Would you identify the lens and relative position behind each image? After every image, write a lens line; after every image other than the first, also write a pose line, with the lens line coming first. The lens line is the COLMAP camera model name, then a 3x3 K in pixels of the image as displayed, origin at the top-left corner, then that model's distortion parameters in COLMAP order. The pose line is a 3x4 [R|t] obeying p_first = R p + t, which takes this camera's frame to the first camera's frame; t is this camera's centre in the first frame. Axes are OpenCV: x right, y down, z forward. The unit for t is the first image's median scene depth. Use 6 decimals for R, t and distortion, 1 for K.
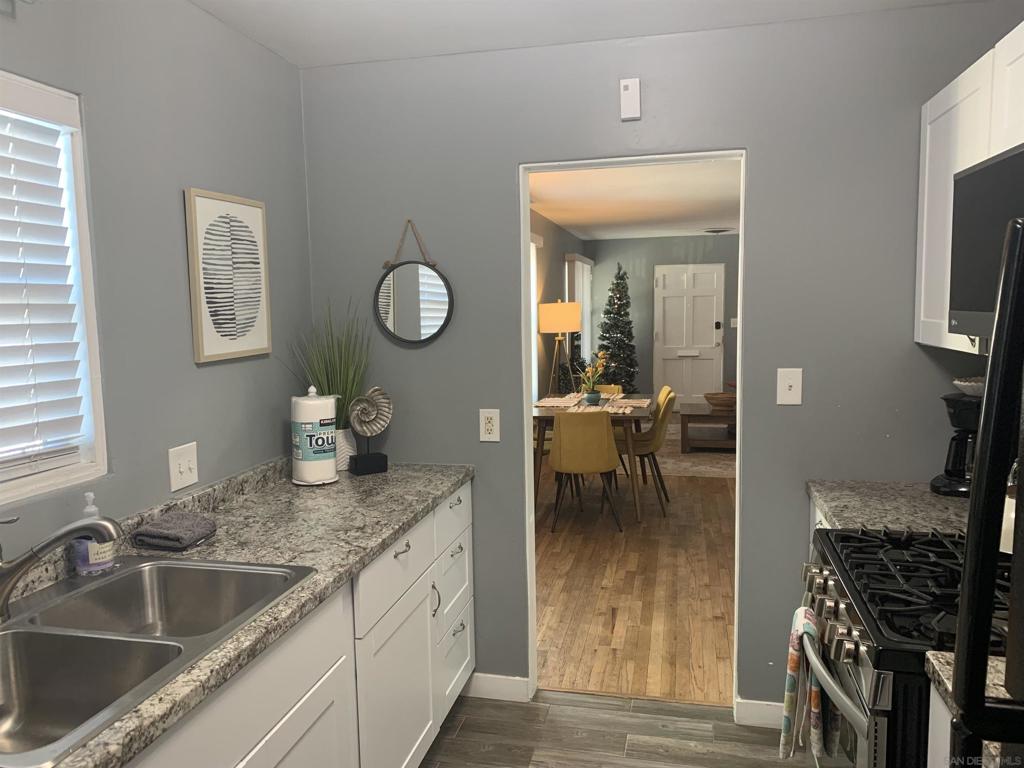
lens RADIAL K [[779.7, 0, 464.7], [0, 779.7, 410.5], [0, 0, 1]] dist [0.013496, -0.008944]
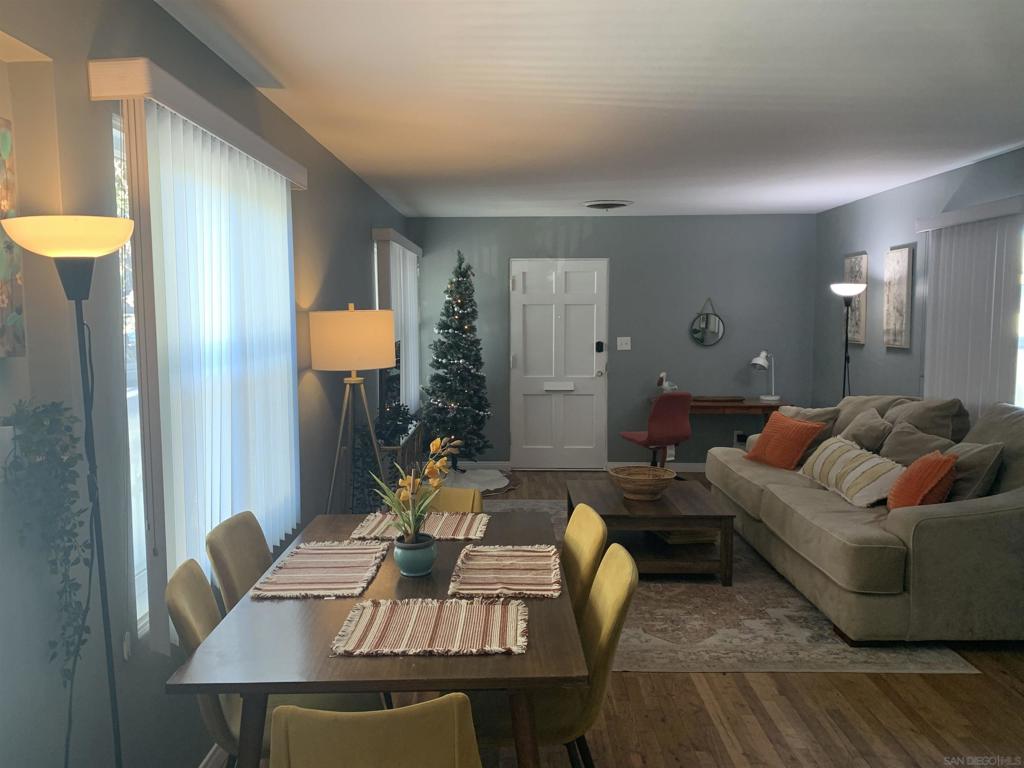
lens RADIAL K [[779.7, 0, 507.0], [0, 779.7, 387.2], [0, 0, 1]] dist [0.013496, -0.008944]
pose [[0.964919, -0.006768, 0.262461, 0.062100], [0.016598, 0.999241, -0.035254, -0.050367], [-0.262023, 0.038374, 0.964298, 0.355751]]
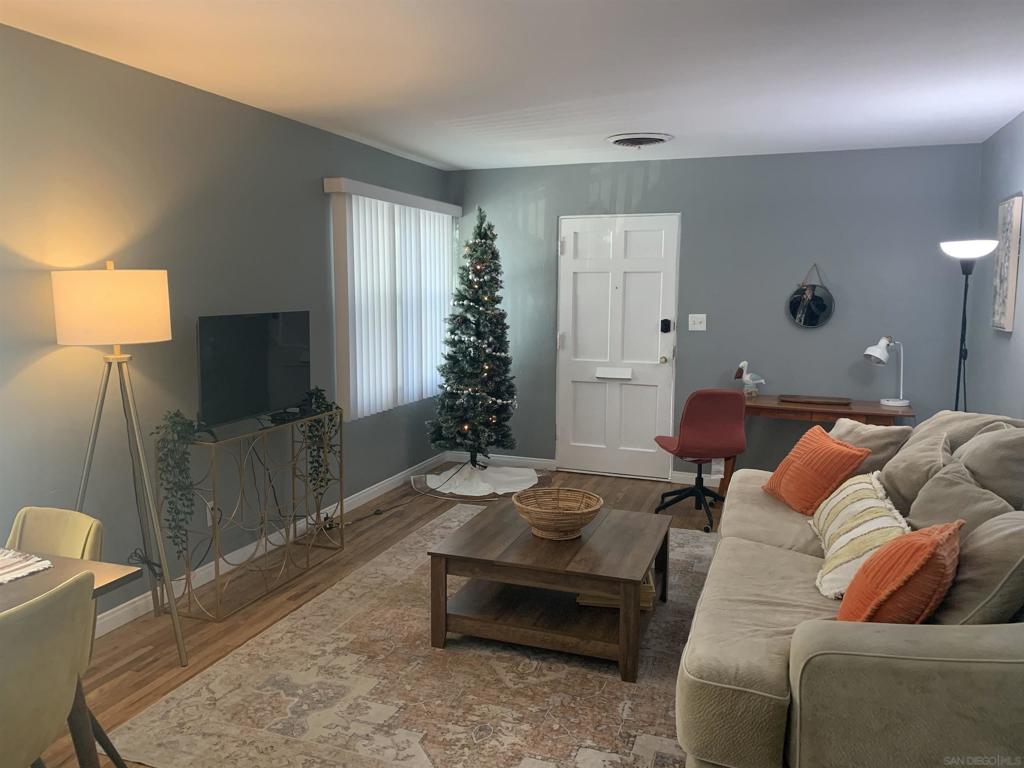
lens RADIAL K [[779.7, 0, 511.3], [0, 779.7, 384.8], [0, 0, 1]] dist [0.013496, -0.008944]
pose [[0.996544, 0.037424, -0.074163, 0.261377], [-0.037720, 0.999285, -0.002592, -0.062495], [0.074013, 0.005381, 0.997243, 0.445818]]
